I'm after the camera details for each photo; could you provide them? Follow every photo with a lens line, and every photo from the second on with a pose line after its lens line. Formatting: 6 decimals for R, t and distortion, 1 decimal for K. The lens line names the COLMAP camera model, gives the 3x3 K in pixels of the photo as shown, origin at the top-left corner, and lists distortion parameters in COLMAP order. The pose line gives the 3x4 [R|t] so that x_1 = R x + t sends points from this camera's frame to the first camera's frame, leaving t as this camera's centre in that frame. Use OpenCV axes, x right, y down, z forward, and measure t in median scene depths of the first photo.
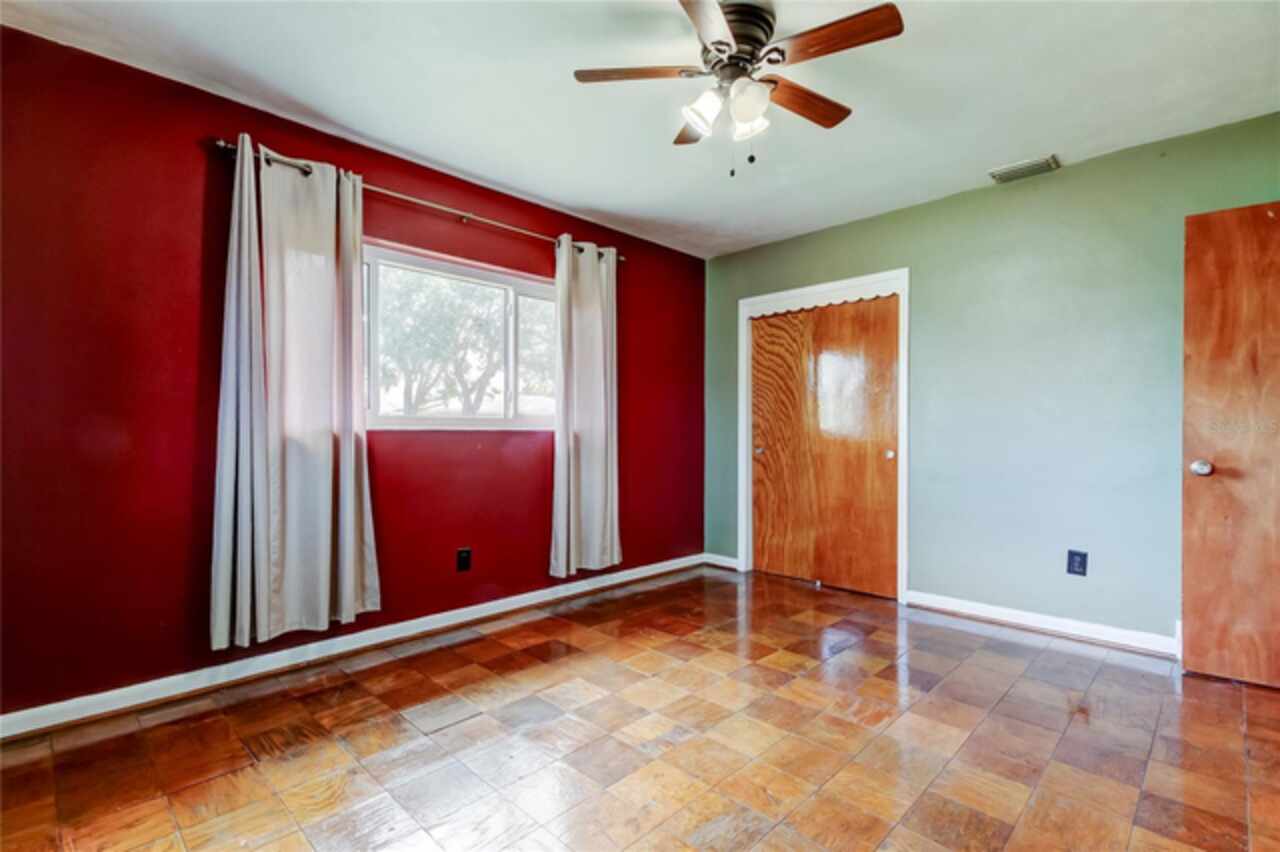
lens RADIAL K [[599.3, 0, 644.0], [0, 599.3, 426.7], [0, 0, 1]] dist [0.021964, -0.005513]
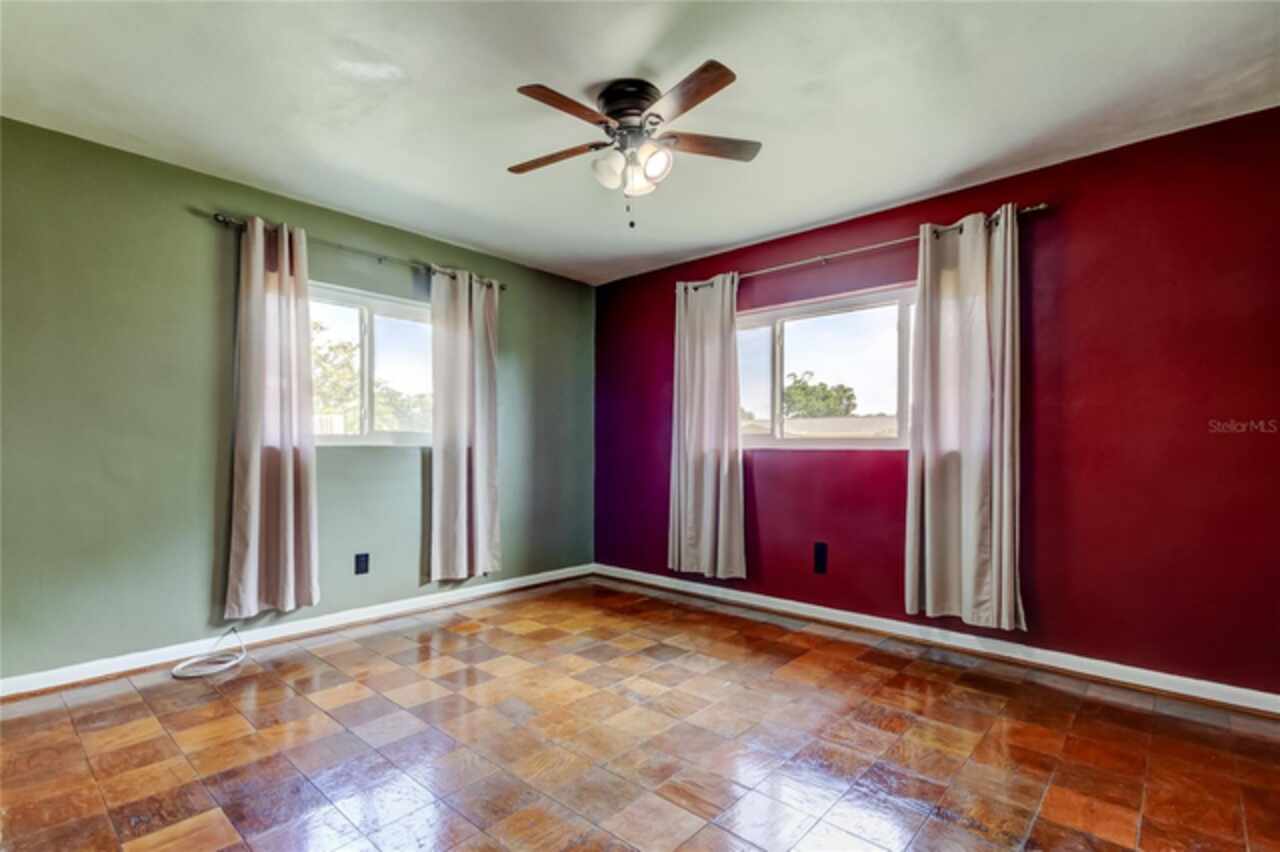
lens RADIAL K [[599.3, 0, 638.2], [0, 599.3, 451.4], [0, 0, 1]] dist [0.021964, -0.005513]
pose [[0.041080, -0.000429, -0.999156, 0.963221], [0.003047, 0.999995, -0.000304, 0.010715], [0.999151, -0.003032, 0.041081, 0.723186]]
